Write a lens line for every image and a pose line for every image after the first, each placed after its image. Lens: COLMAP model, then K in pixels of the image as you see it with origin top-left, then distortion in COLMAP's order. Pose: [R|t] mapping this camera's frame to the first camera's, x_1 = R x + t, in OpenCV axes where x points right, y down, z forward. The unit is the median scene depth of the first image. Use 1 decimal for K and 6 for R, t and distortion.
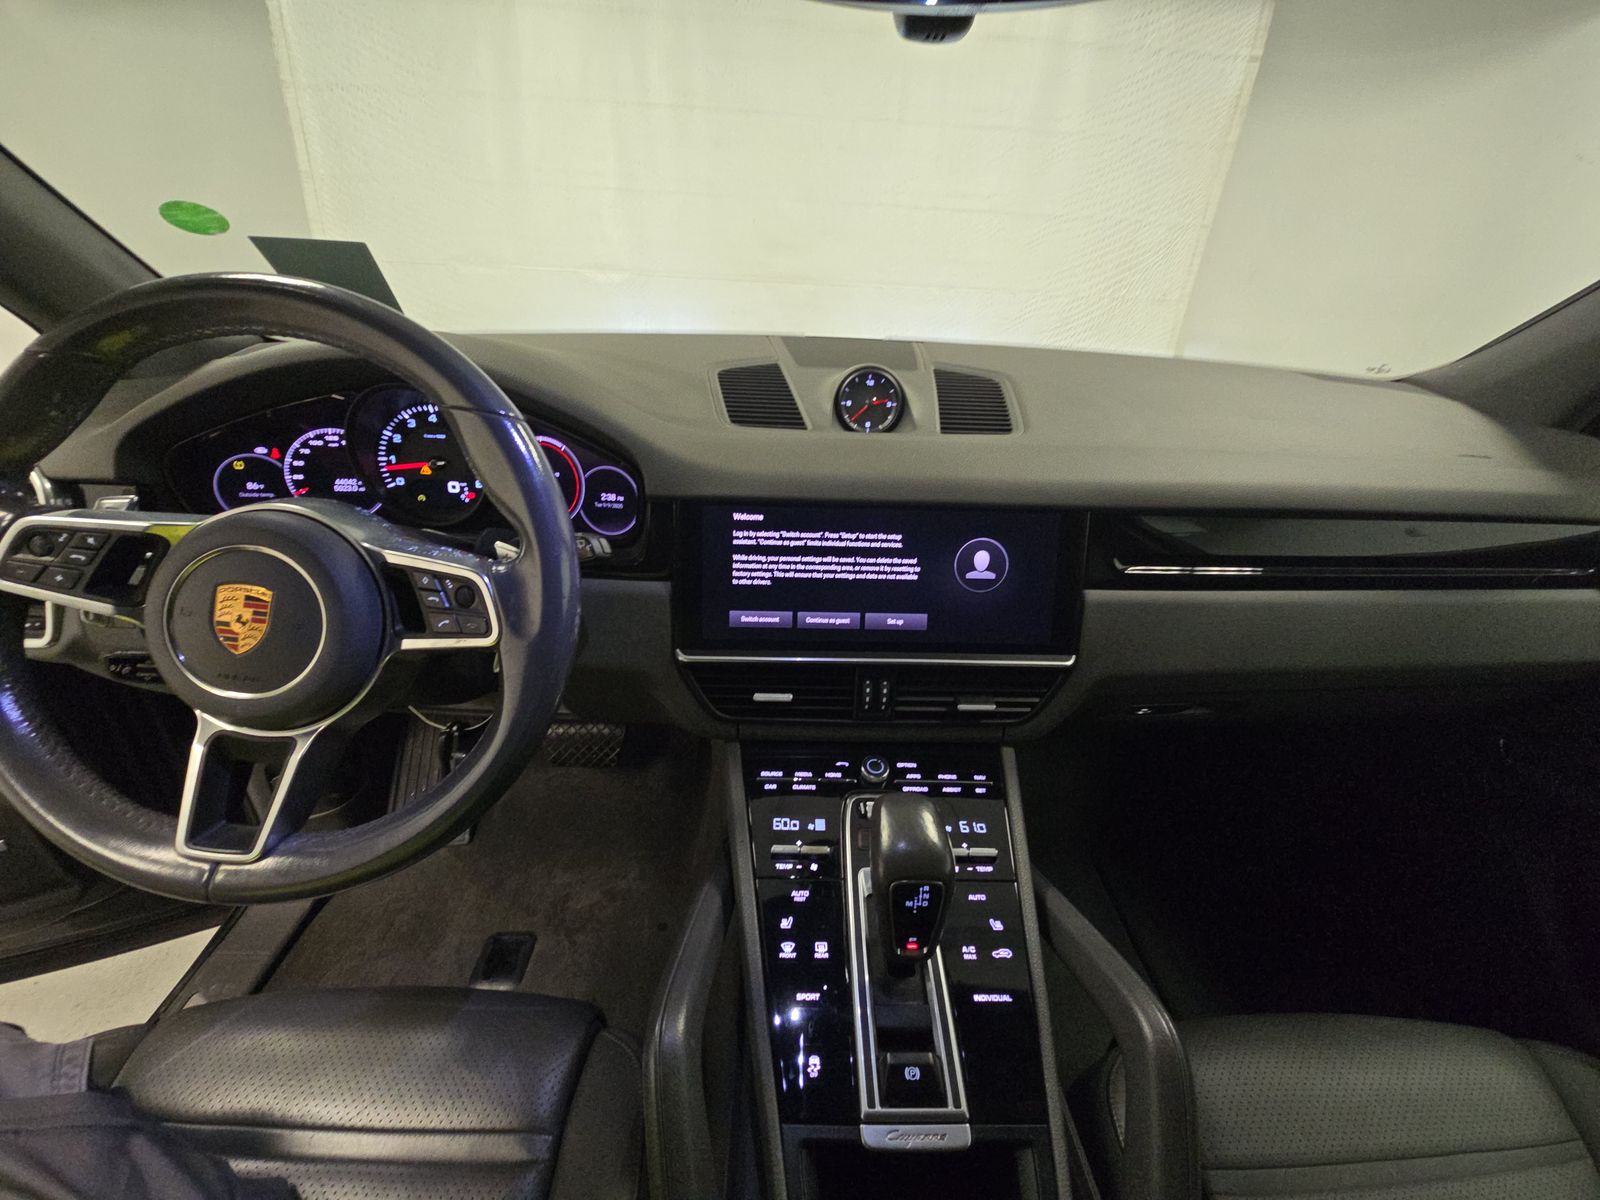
lens RADIAL K [[611.6, 0, 798.4], [0, 611.6, 594.8], [0, 0, 1]] dist [0.000014, -0.000126]
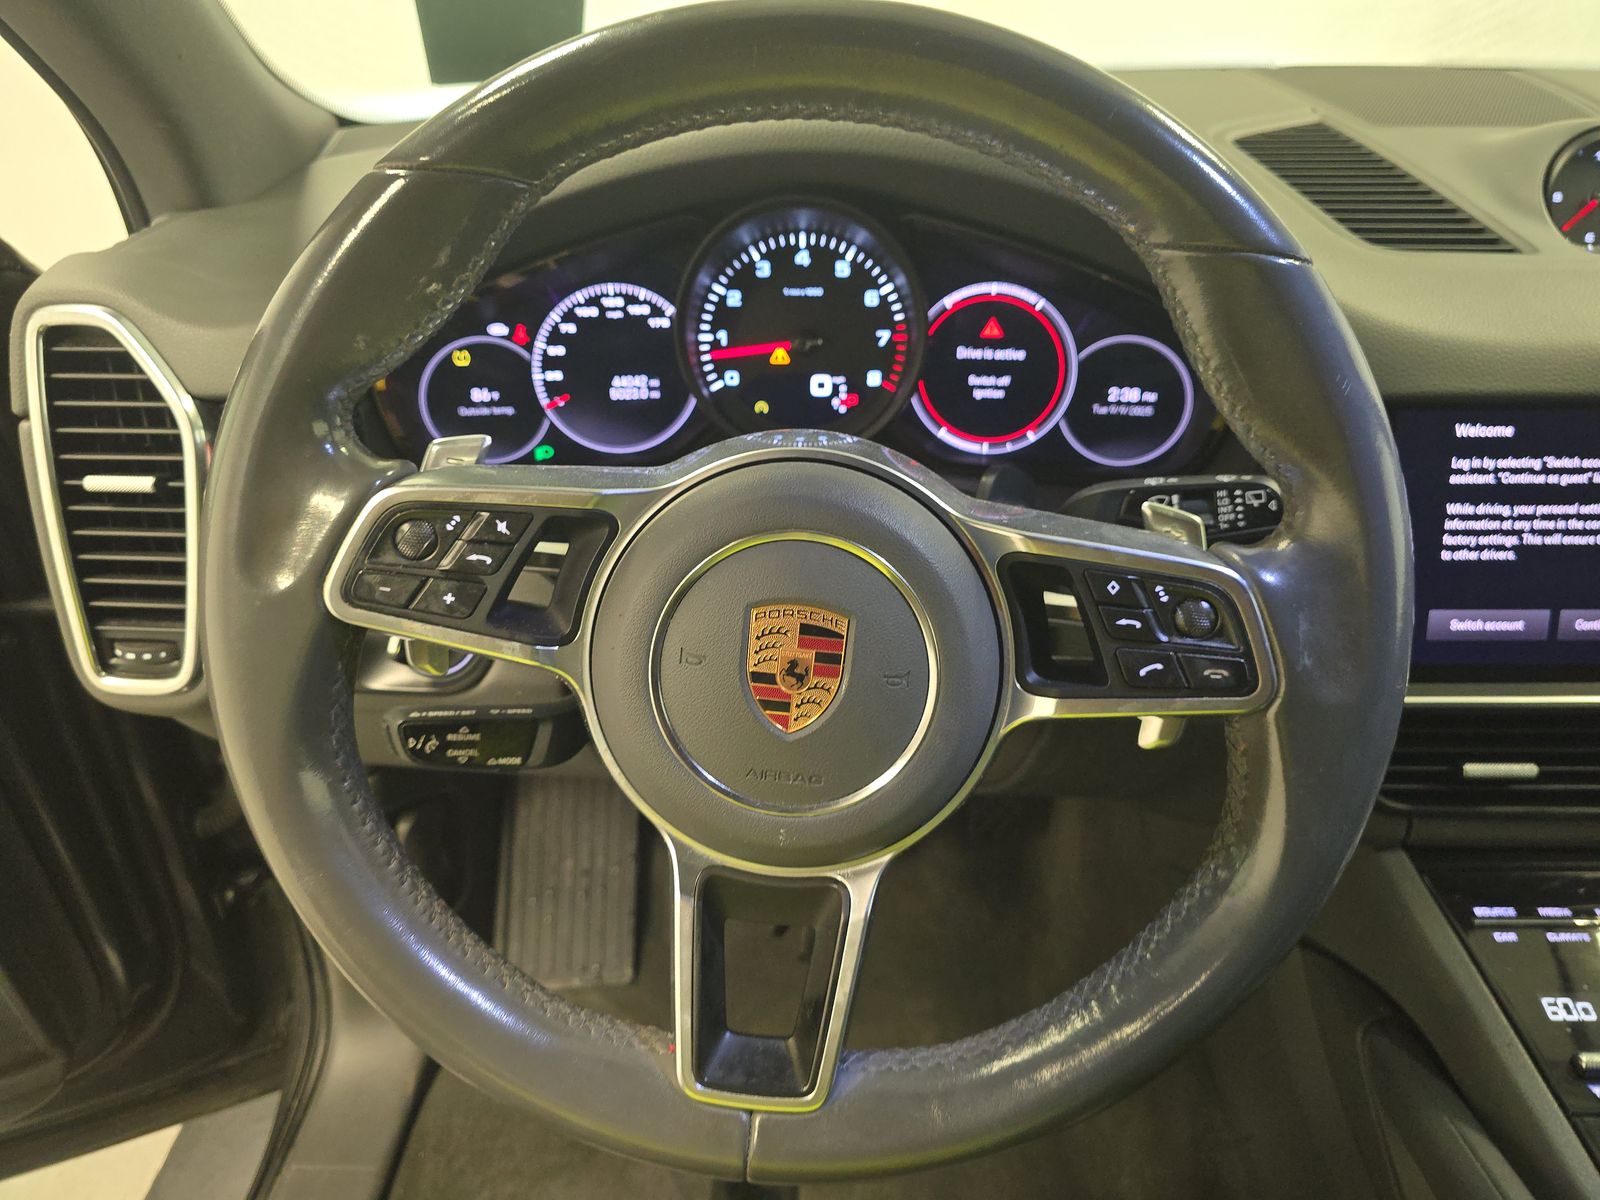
lens RADIAL K [[1044.0, 0, 800.0], [0, 1044.0, 600.0], [0, 0, 1]] dist [0.019989, -0.029202]
pose [[0.997849, -0.018197, -0.062975, -0.571757], [0.022848, 0.997000, 0.073949, -0.059386], [0.061441, -0.075229, 0.995272, 0.065046]]
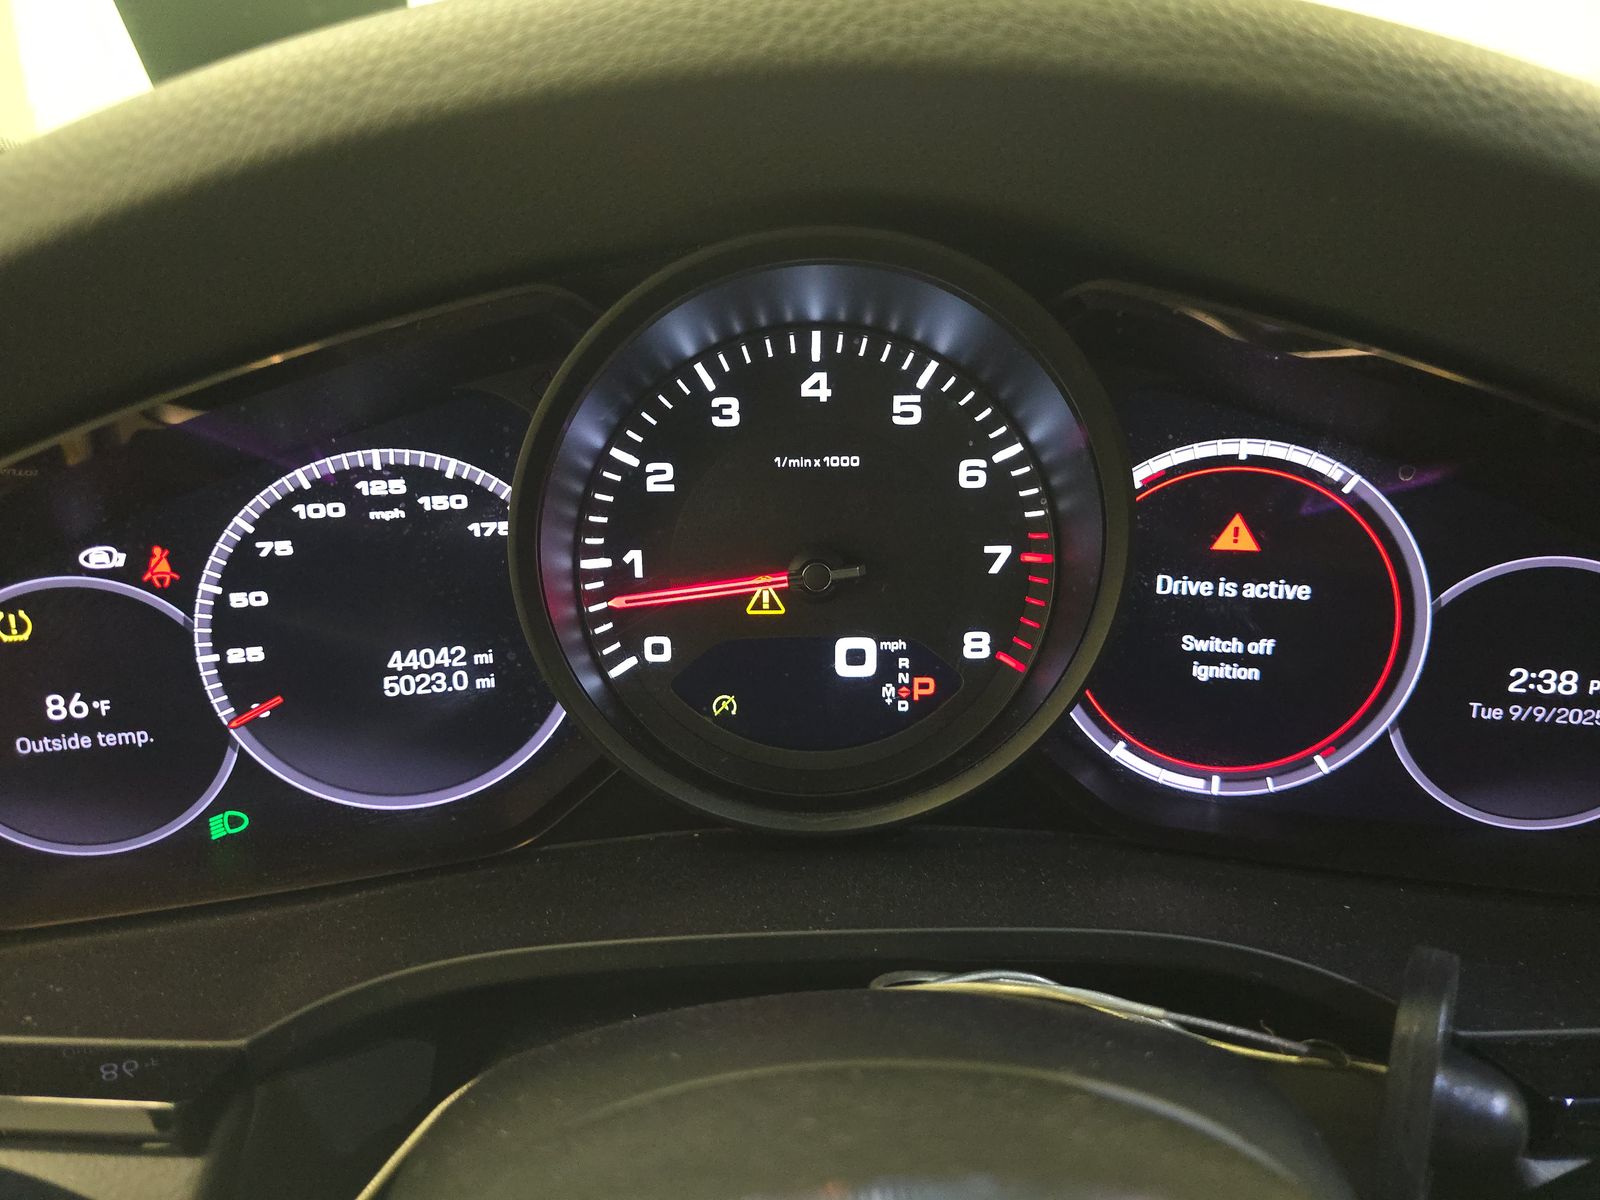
lens RADIAL K [[1056.9, 0, 800.0], [0, 1056.9, 600.0], [0, 0, 1]] dist [-0.003534, -0.032739]
pose [[0.999005, -0.044365, -0.004634, -0.632208], [0.044210, 0.998584, -0.029575, -0.203183], [0.005939, 0.029341, 0.999552, 0.622518]]
